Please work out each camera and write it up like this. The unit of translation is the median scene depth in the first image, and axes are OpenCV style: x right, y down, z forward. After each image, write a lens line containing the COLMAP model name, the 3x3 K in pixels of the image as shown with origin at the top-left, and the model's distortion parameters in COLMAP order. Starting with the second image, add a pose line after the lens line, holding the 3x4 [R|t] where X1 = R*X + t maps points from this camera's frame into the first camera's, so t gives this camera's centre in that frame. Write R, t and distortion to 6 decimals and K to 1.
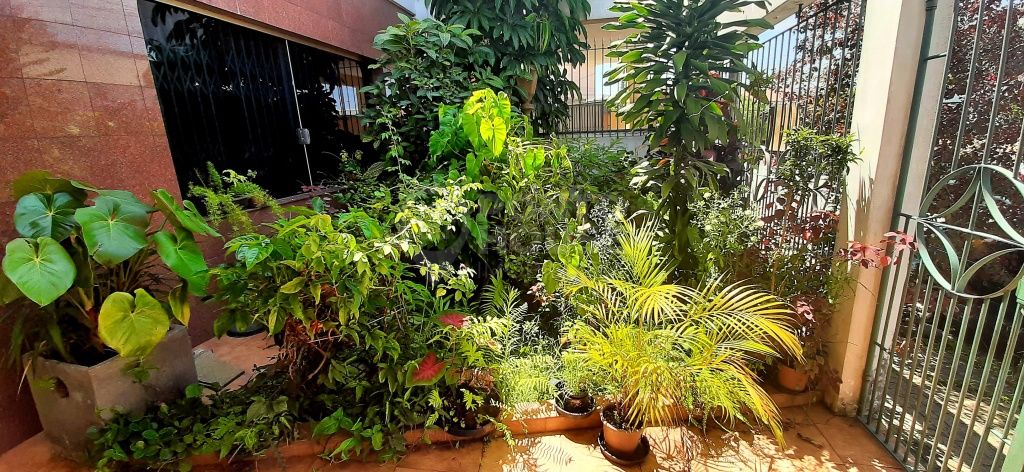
lens RADIAL K [[394.8, 0, 523.8], [0, 394.8, 236.2], [0, 0, 1]] dist [0.018415, -0.018762]
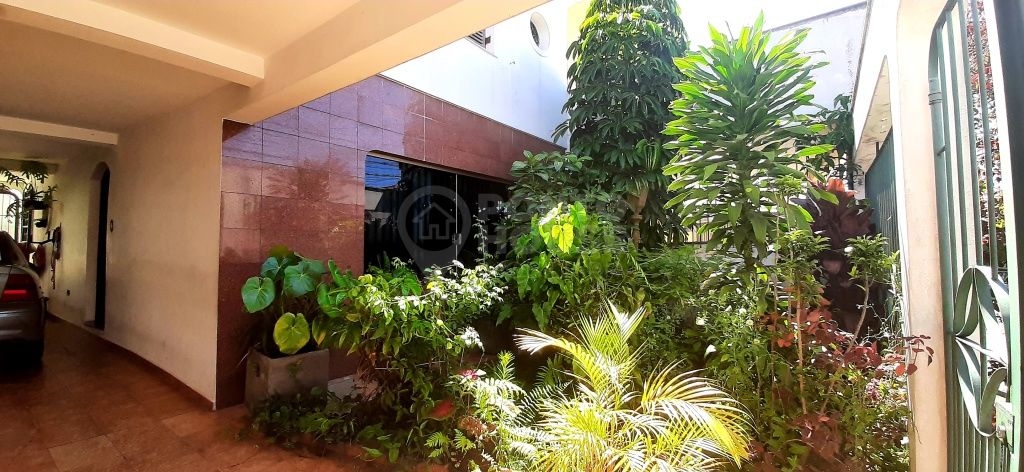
lens RADIAL K [[394.8, 0, 523.8], [0, 394.8, 236.2], [0, 0, 1]] dist [0.018415, -0.018762]
pose [[0.884871, 0.013052, -0.465653, 0.584093], [-0.140267, 0.960681, -0.239618, 0.071966], [0.444216, 0.277347, 0.851910, -0.116613]]
